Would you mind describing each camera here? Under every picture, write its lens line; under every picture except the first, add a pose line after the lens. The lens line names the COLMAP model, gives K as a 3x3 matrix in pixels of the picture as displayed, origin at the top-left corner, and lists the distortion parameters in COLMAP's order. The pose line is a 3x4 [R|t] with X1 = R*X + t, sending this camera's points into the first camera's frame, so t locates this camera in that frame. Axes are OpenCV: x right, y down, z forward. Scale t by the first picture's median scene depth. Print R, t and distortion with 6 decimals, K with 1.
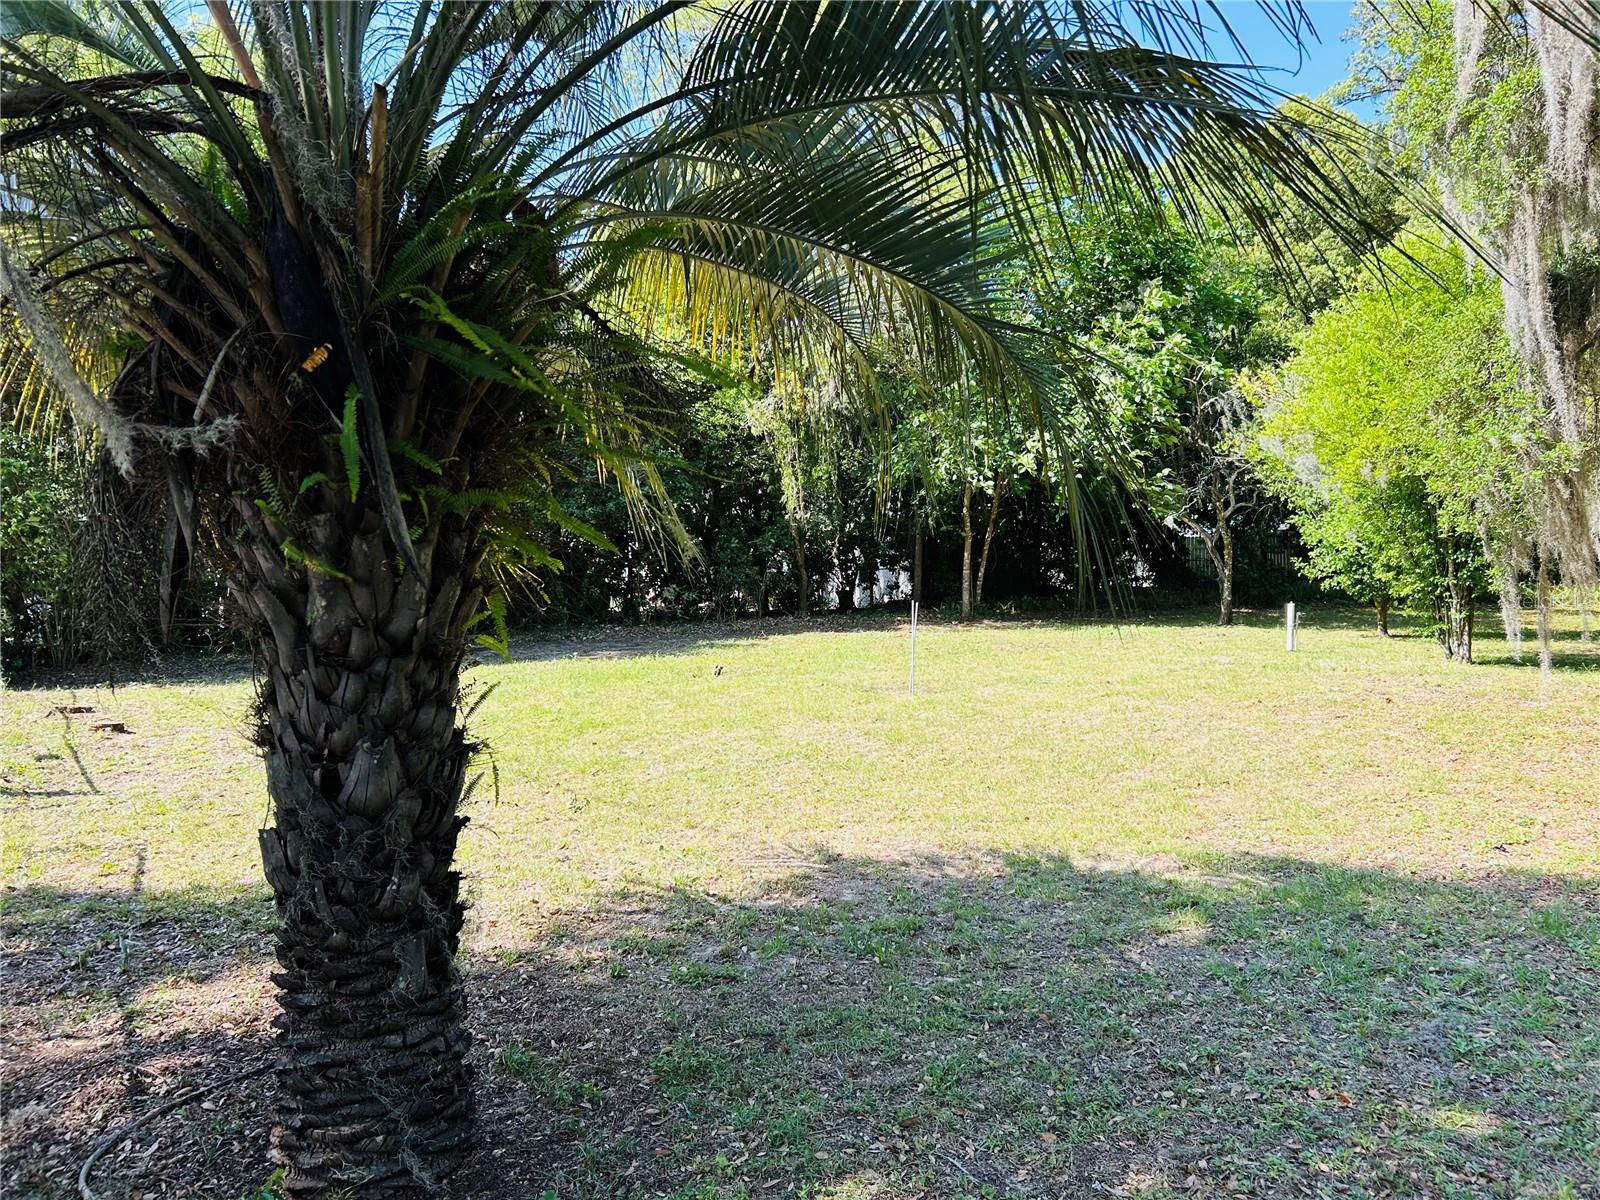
lens RADIAL K [[1223.3, 0, 807.4], [0, 1223.3, 581.3], [0, 0, 1]] dist [0.039198, -0.039834]
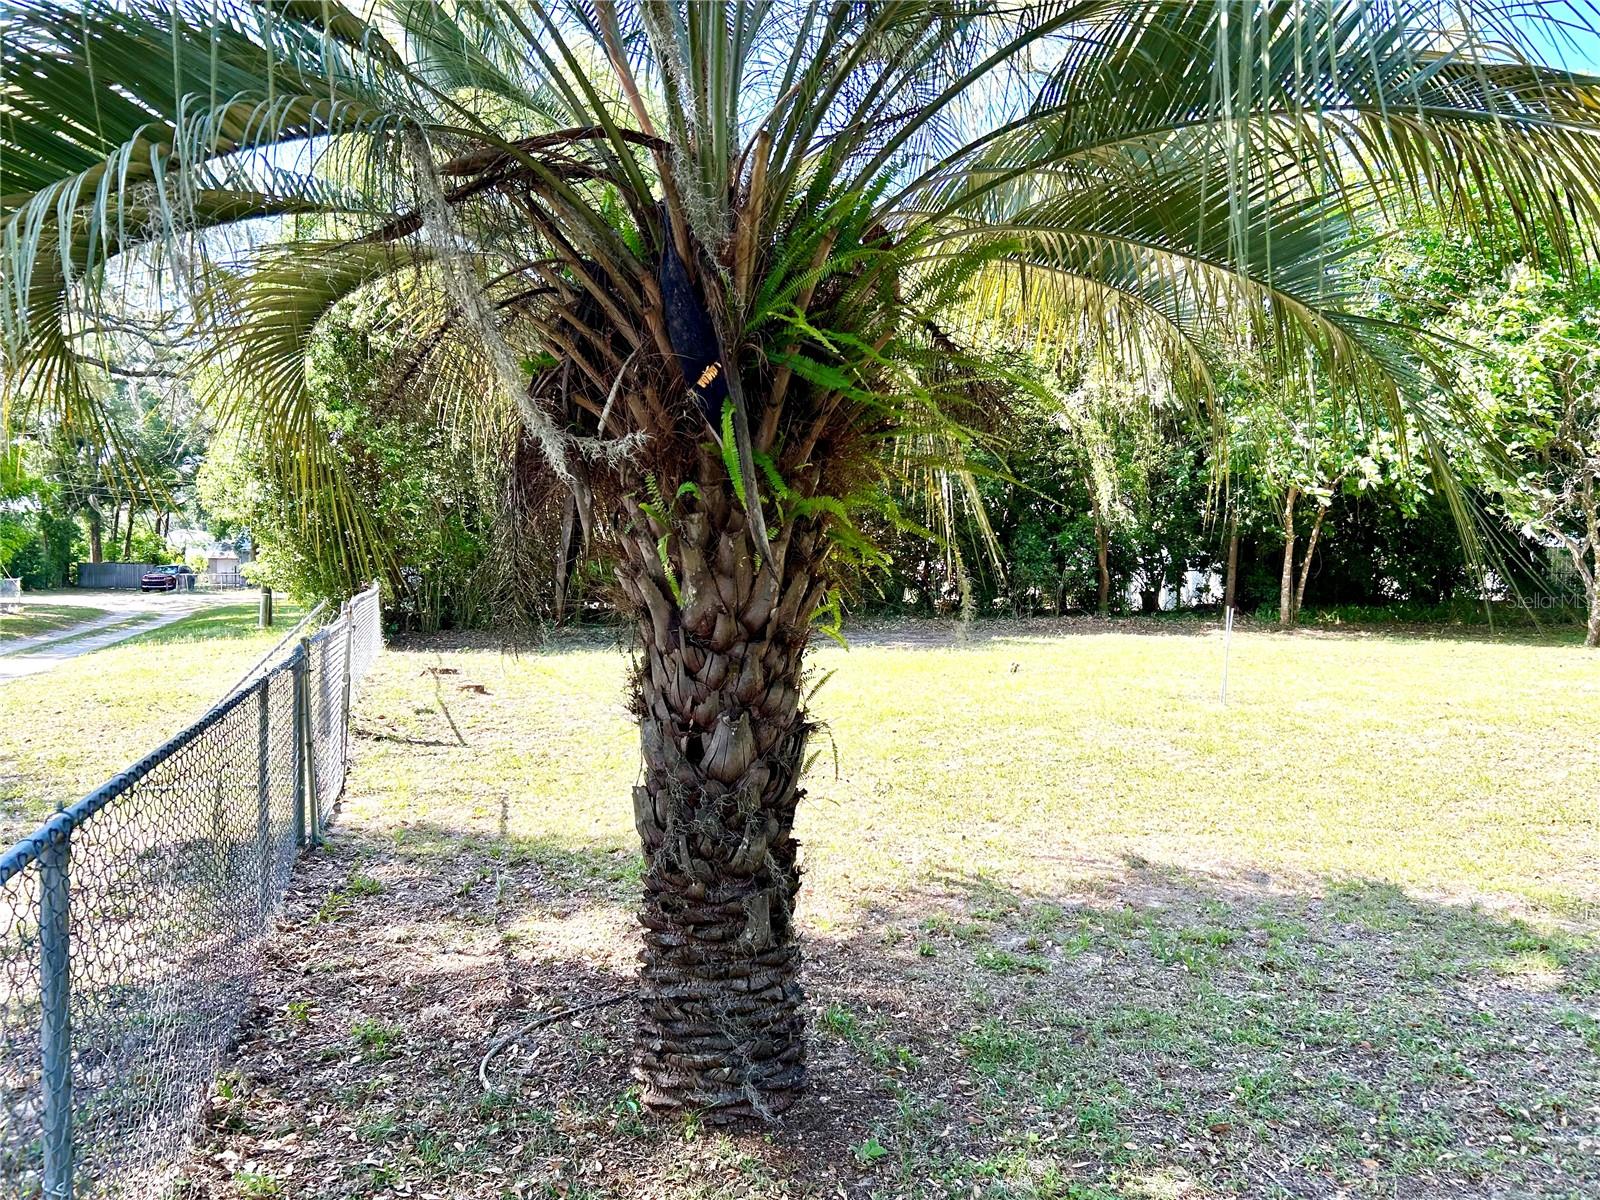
lens RADIAL K [[1223.3, 0, 807.4], [0, 1223.3, 581.3], [0, 0, 1]] dist [0.039198, -0.039834]
pose [[0.970668, 0.037293, -0.237515, -0.019553], [-0.035973, 0.999304, 0.009890, -0.004881], [0.237718, -0.001056, 0.971334, -0.052815]]
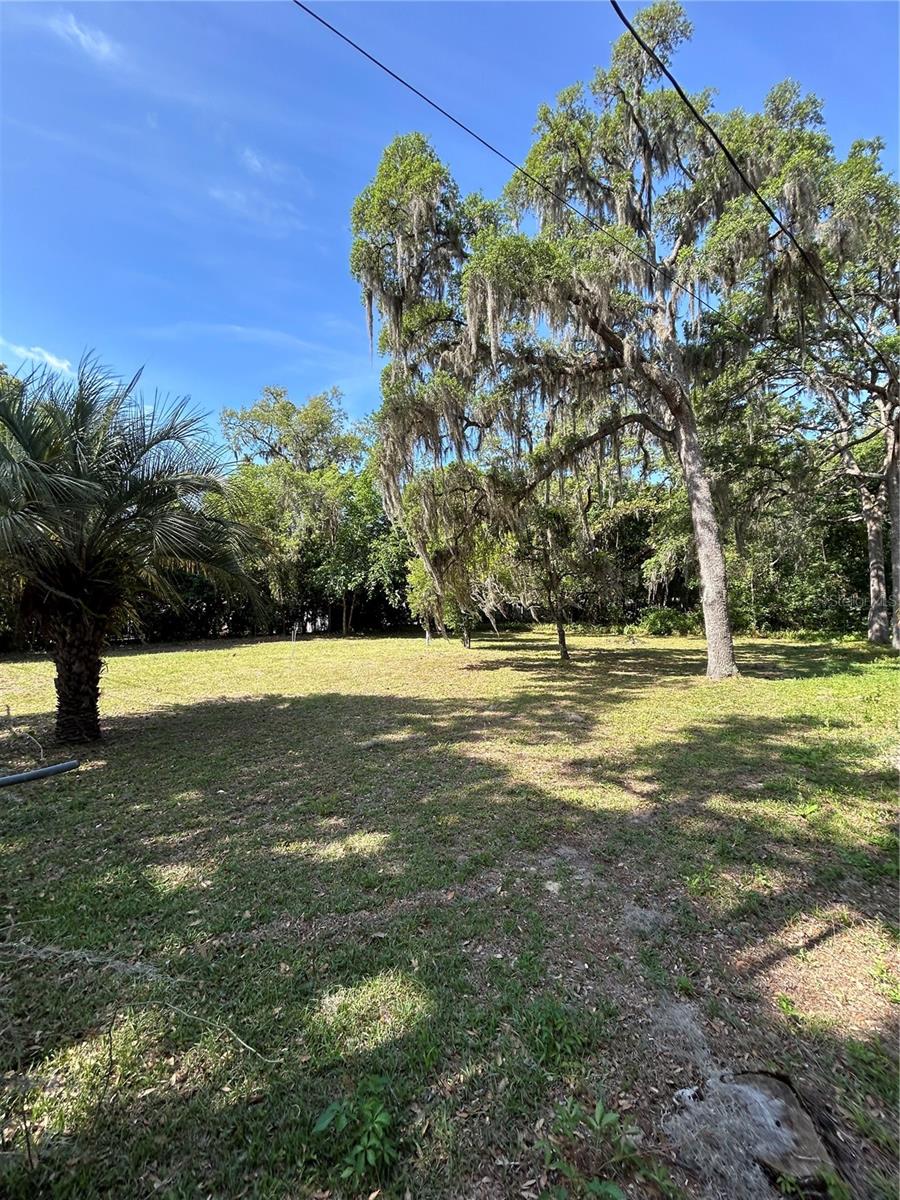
lens RADIAL K [[480.7, 0, 454.9], [0, 480.7, 598.3], [0, 0, 1]] dist [0.001323, 0.000488]
pose [[0.958306, 0.031421, 0.284011, 0.508762], [-0.017704, 0.998555, -0.050735, -0.055450], [-0.285195, 0.043591, 0.957478, -1.241193]]
